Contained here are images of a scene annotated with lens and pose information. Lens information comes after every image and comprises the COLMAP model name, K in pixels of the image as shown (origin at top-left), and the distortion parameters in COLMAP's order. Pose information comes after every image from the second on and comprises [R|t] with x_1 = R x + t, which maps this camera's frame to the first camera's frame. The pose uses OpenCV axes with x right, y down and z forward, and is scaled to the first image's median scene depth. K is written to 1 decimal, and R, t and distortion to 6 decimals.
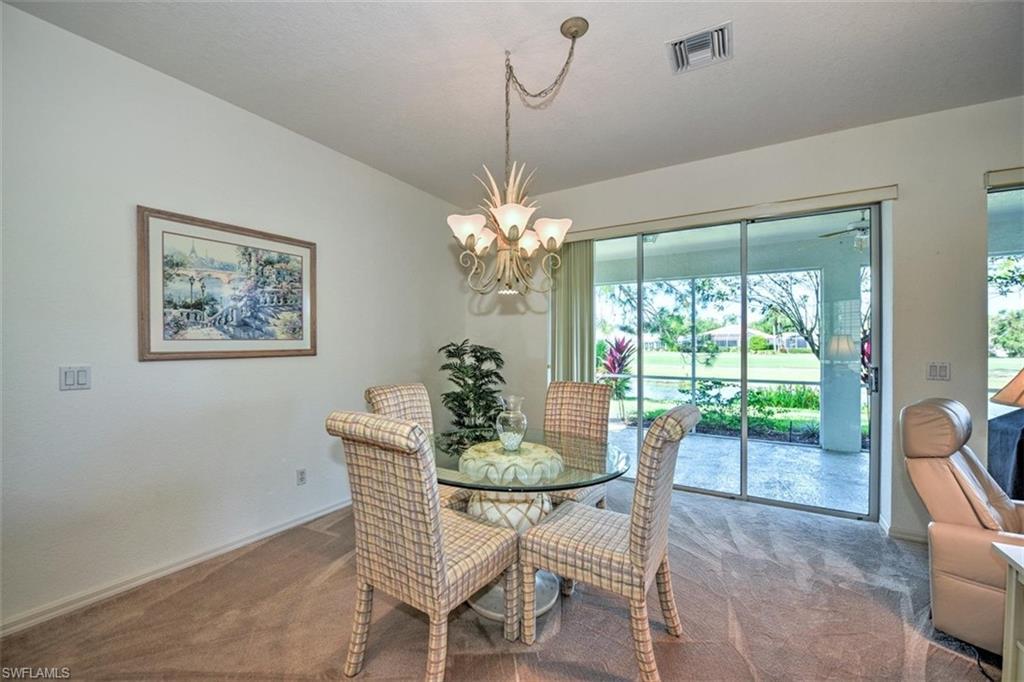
lens RADIAL K [[417.6, 0, 507.0], [0, 417.6, 347.4], [0, 0, 1]] dist [-0.007704, 0.000148]
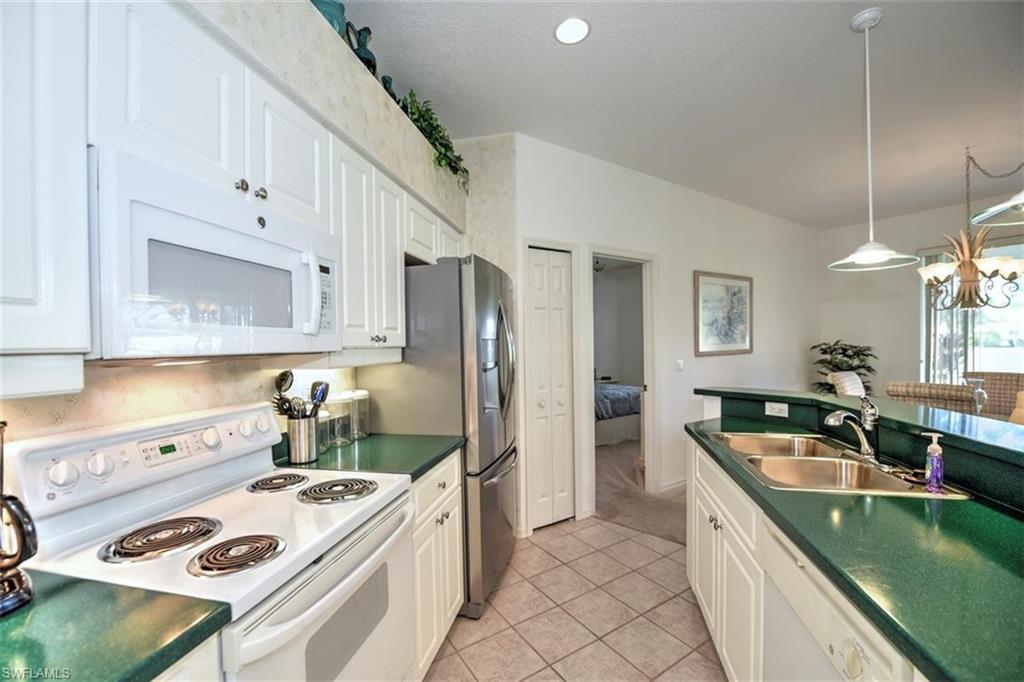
lens RADIAL K [[417.6, 0, 540.7], [0, 417.6, 353.7], [0, 0, 1]] dist [-0.007704, 0.000148]
pose [[0.922509, -0.006050, -0.385928, -0.618639], [0.013826, 0.999753, 0.017376, -0.015372], [0.385728, -0.021365, 0.922365, -0.711843]]
